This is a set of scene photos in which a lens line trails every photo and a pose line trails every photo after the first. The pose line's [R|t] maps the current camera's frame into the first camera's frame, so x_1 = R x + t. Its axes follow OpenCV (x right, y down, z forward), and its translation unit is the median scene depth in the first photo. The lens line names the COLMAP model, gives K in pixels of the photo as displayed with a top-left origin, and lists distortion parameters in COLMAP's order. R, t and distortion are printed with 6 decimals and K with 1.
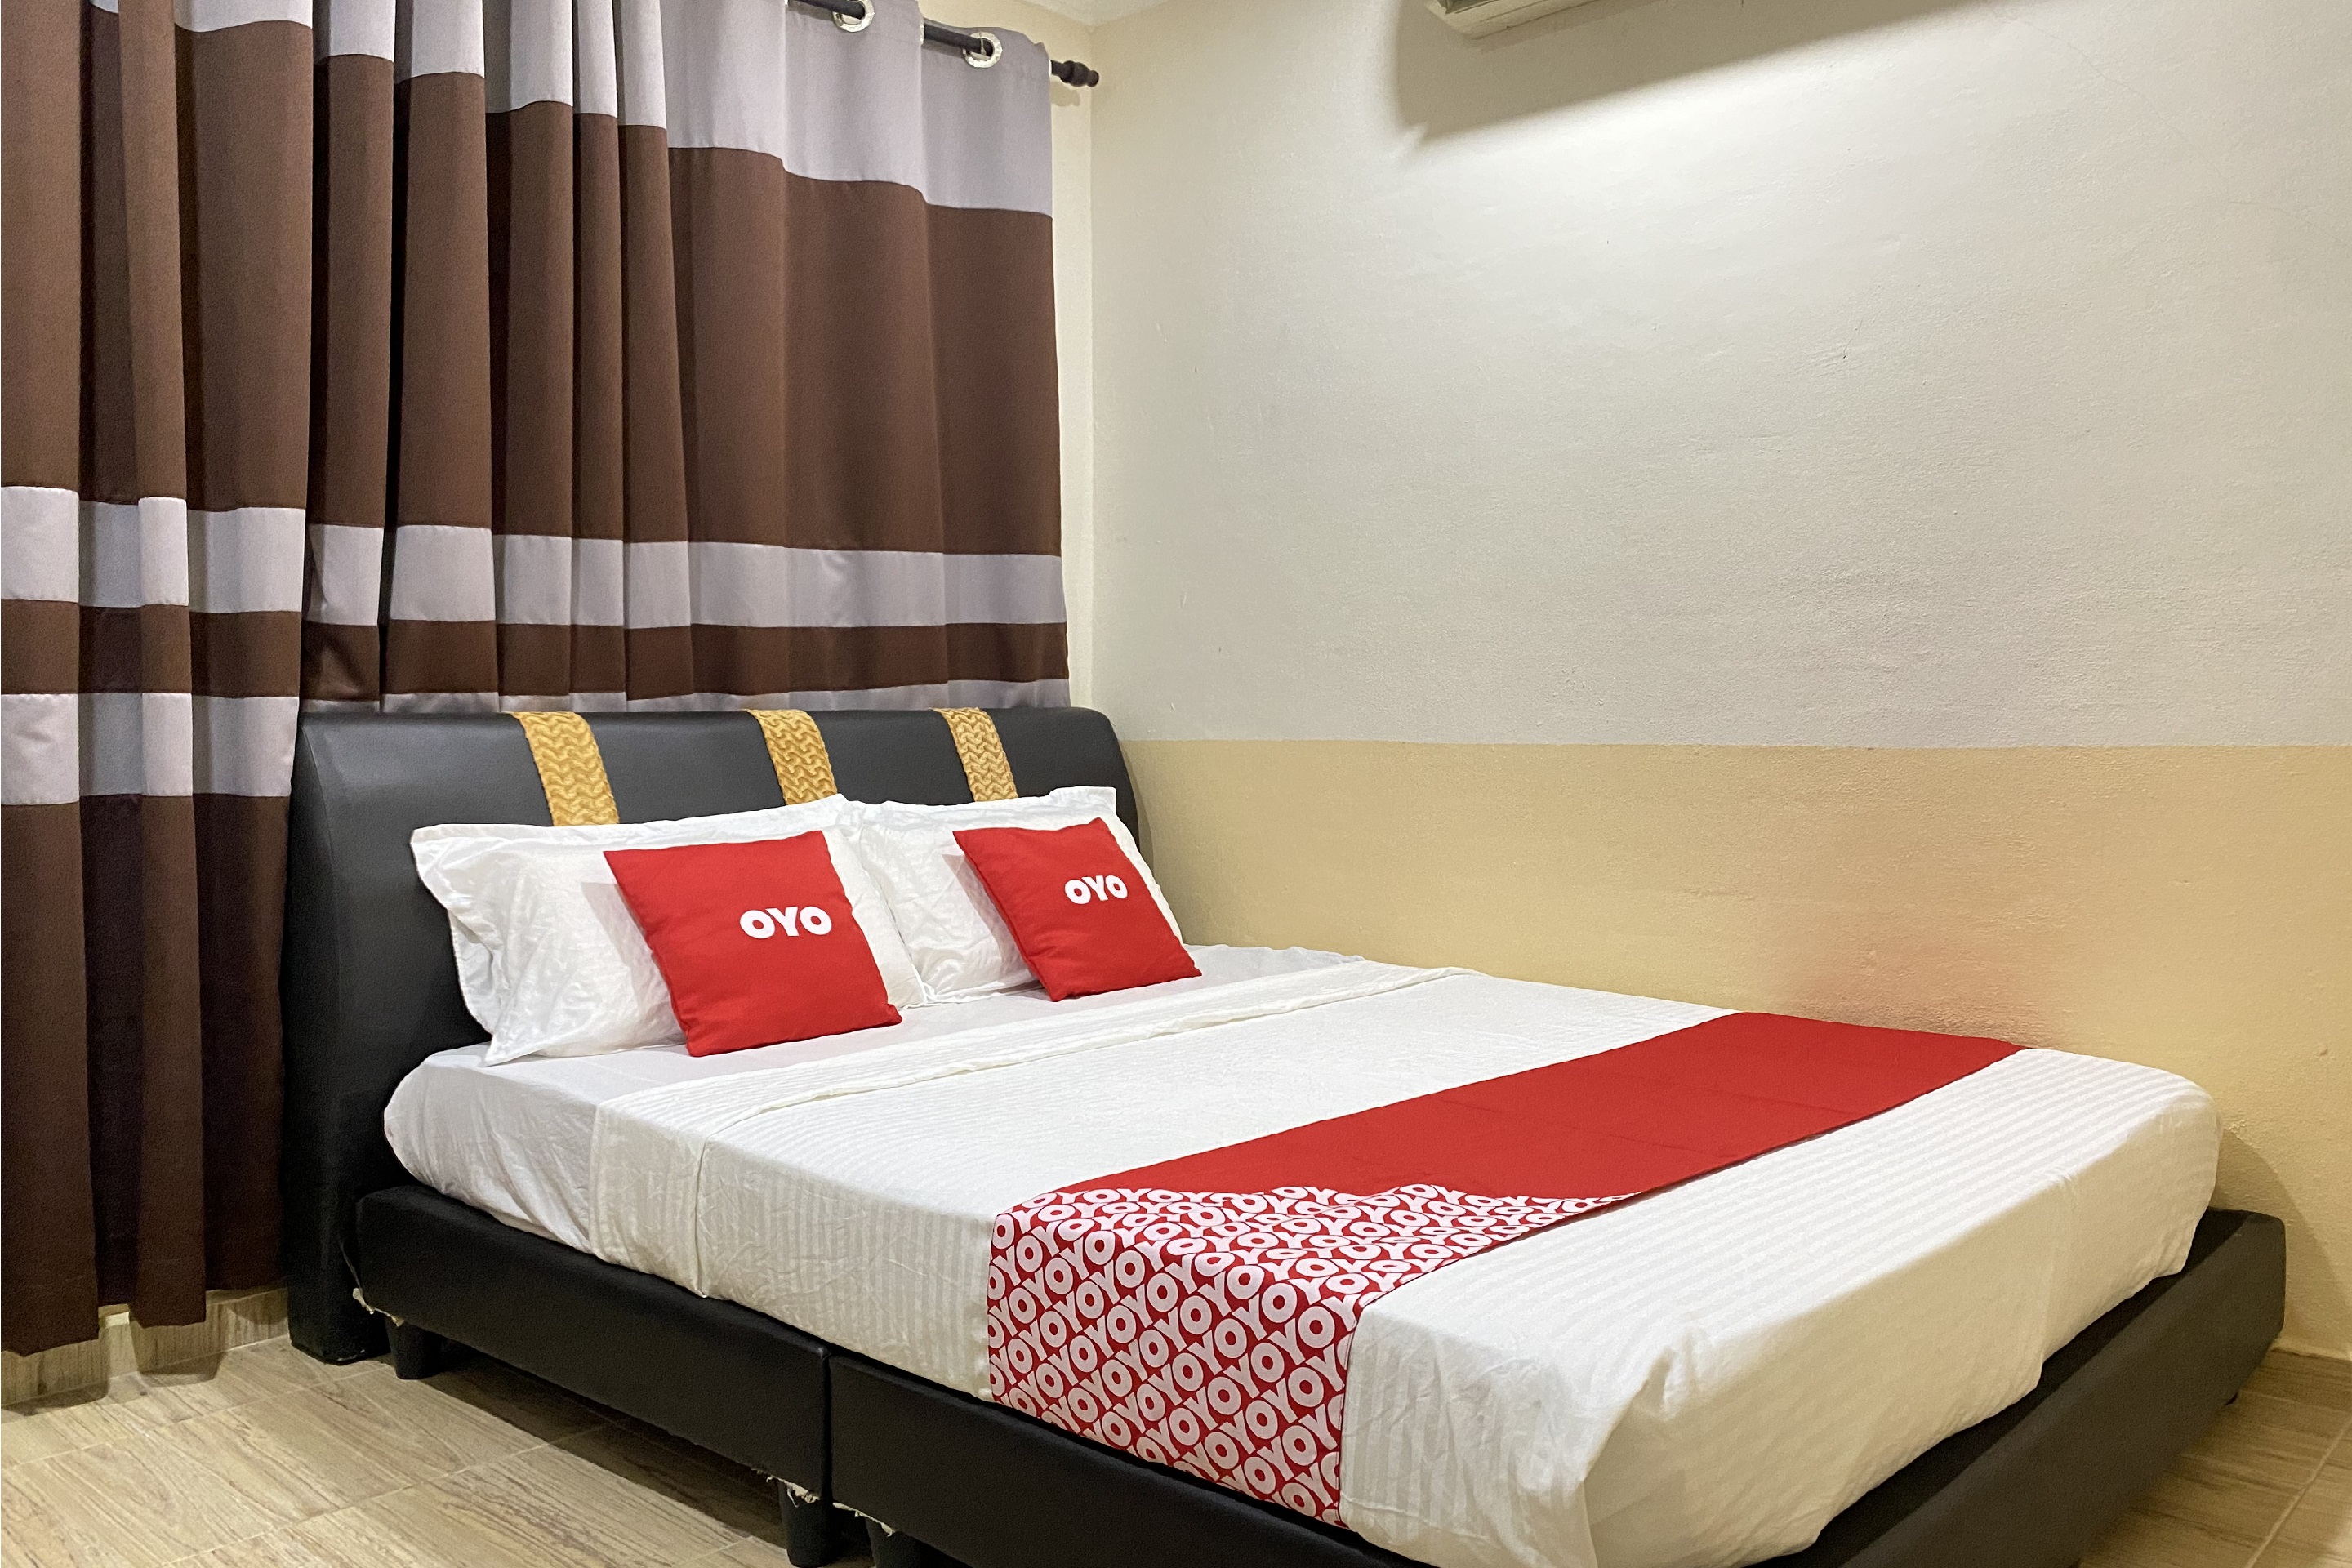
lens RADIAL K [[1941.7, 0, 1177.1], [0, 1941.7, 789.1], [0, 0, 1]] dist [0.039087, -0.015987]
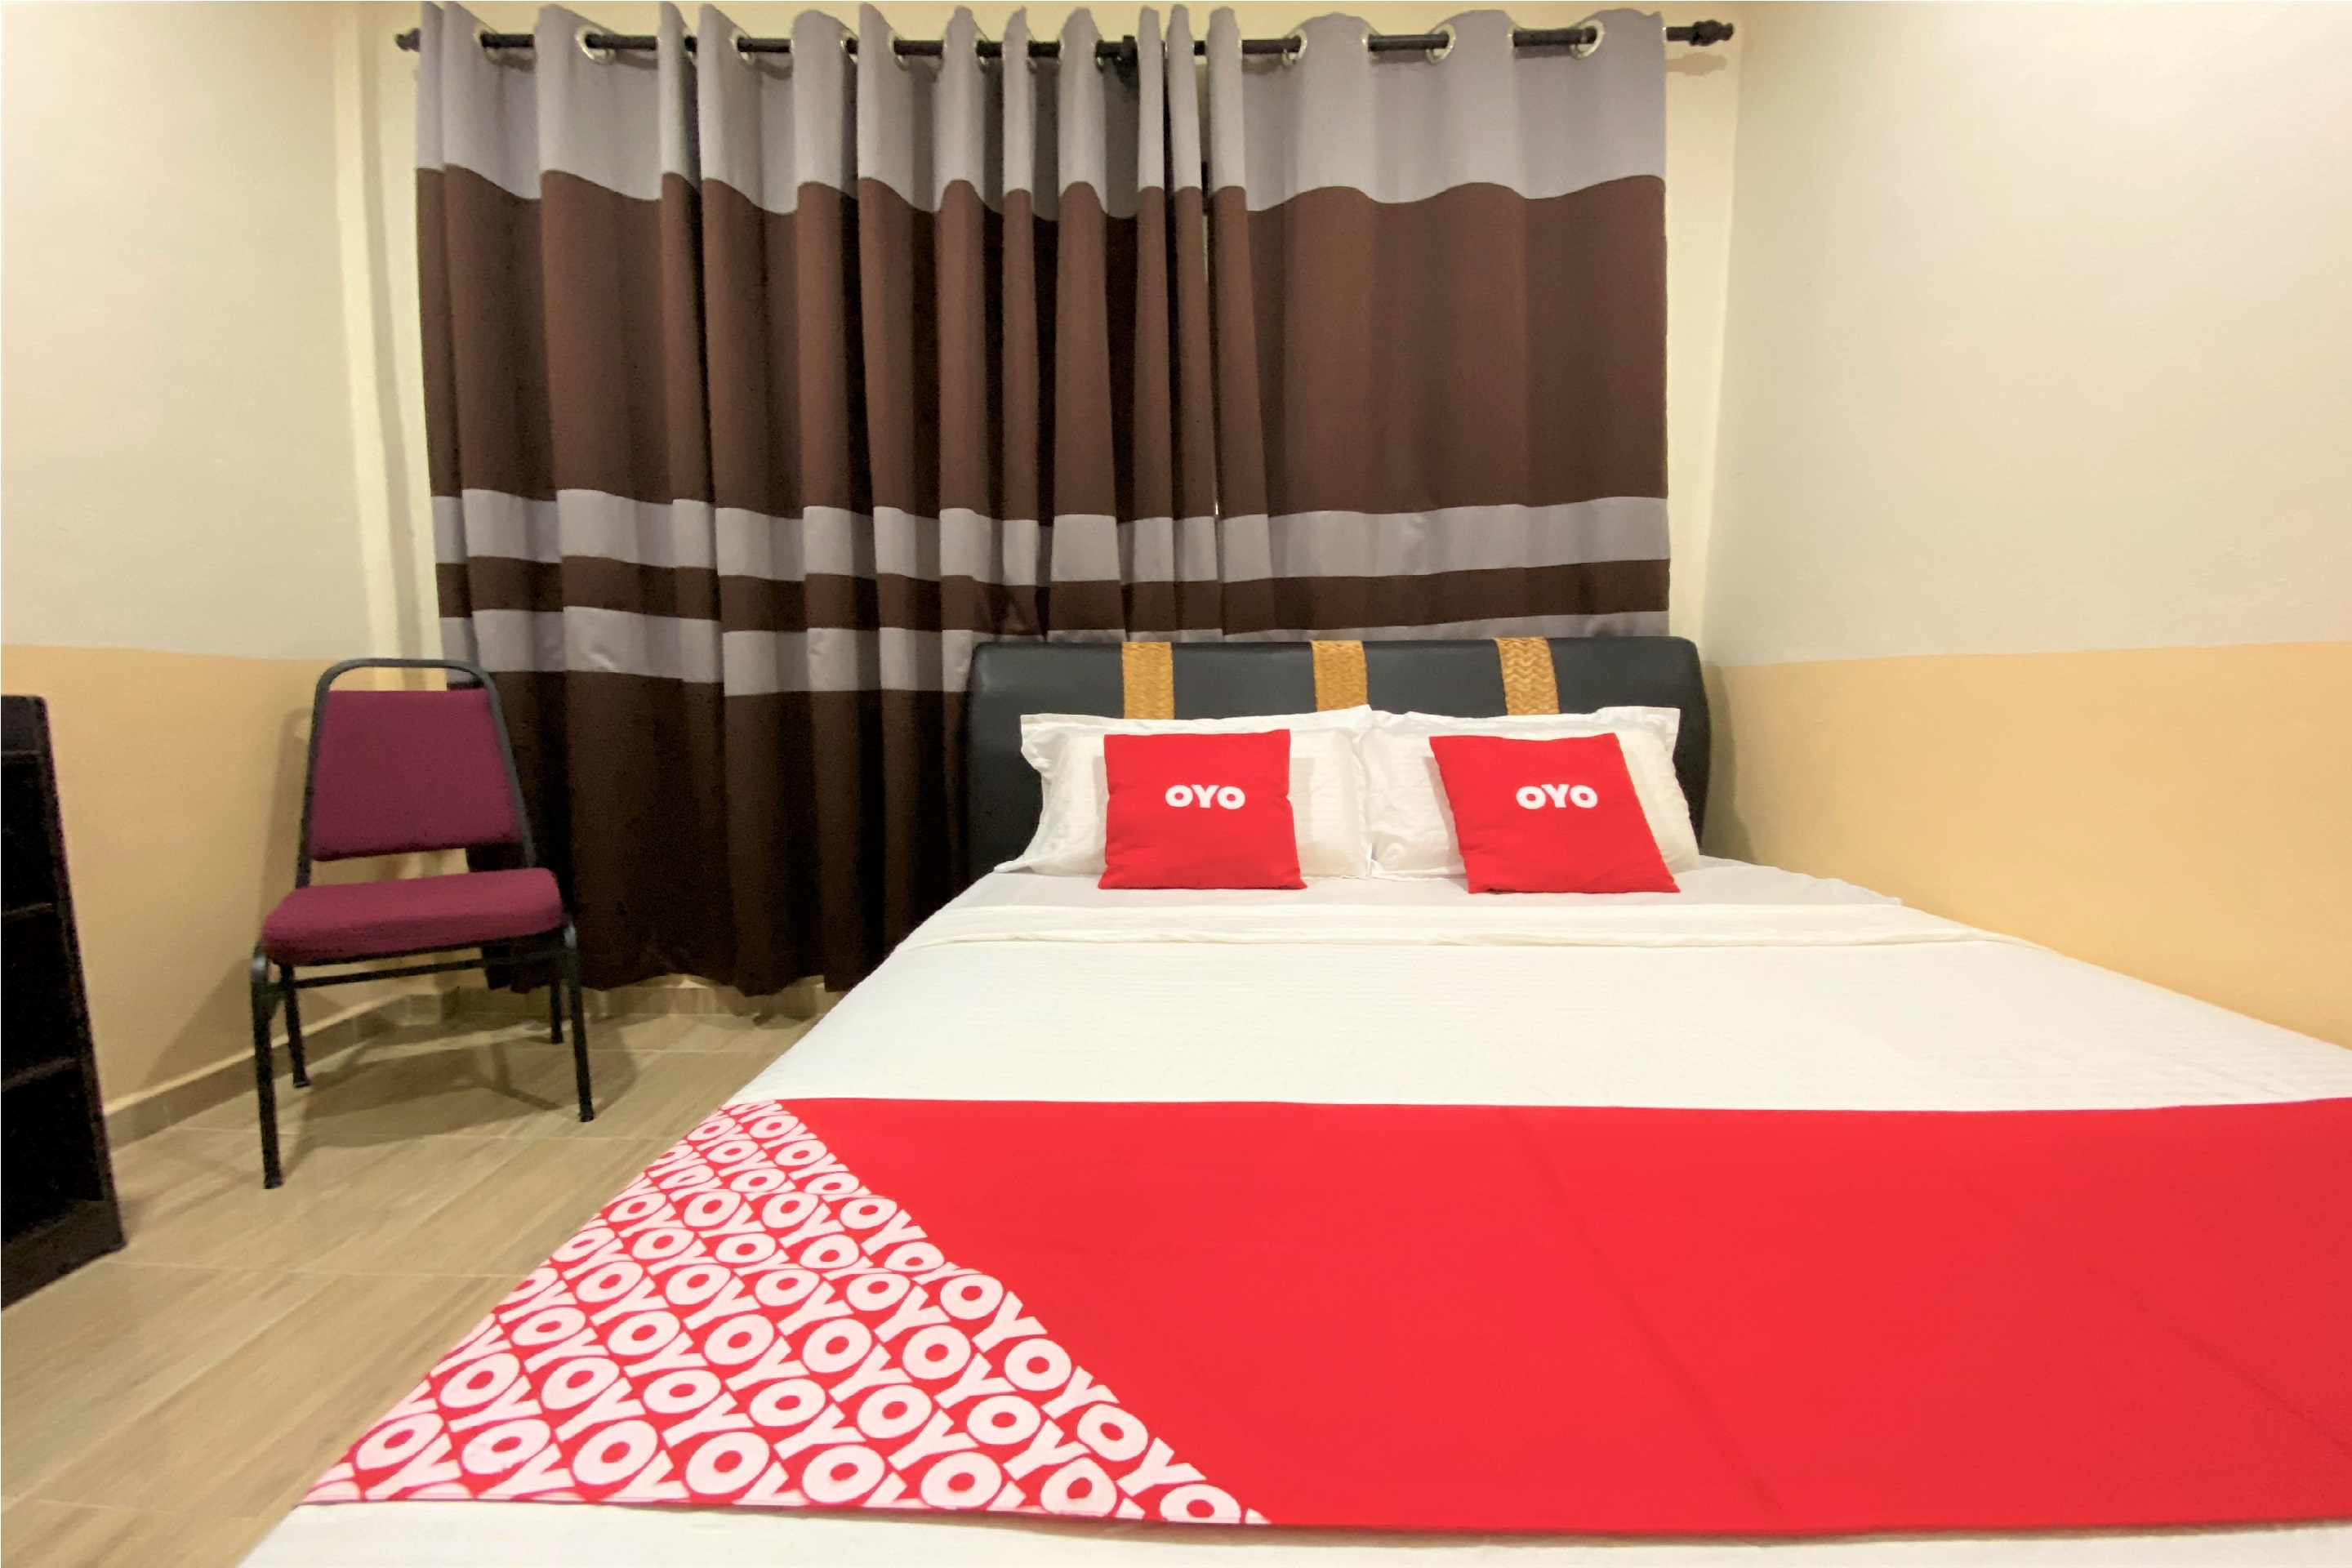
lens RADIAL K [[1000.6, 0, 1176.0], [0, 1000.6, 784.0], [0, 0, 1]] dist [0.034419, -0.000034]
pose [[0.676100, 0.088074, -0.731527, 0.237576], [-0.031082, 0.995356, 0.091111, -0.001022], [0.736154, -0.038863, 0.675697, 0.475419]]
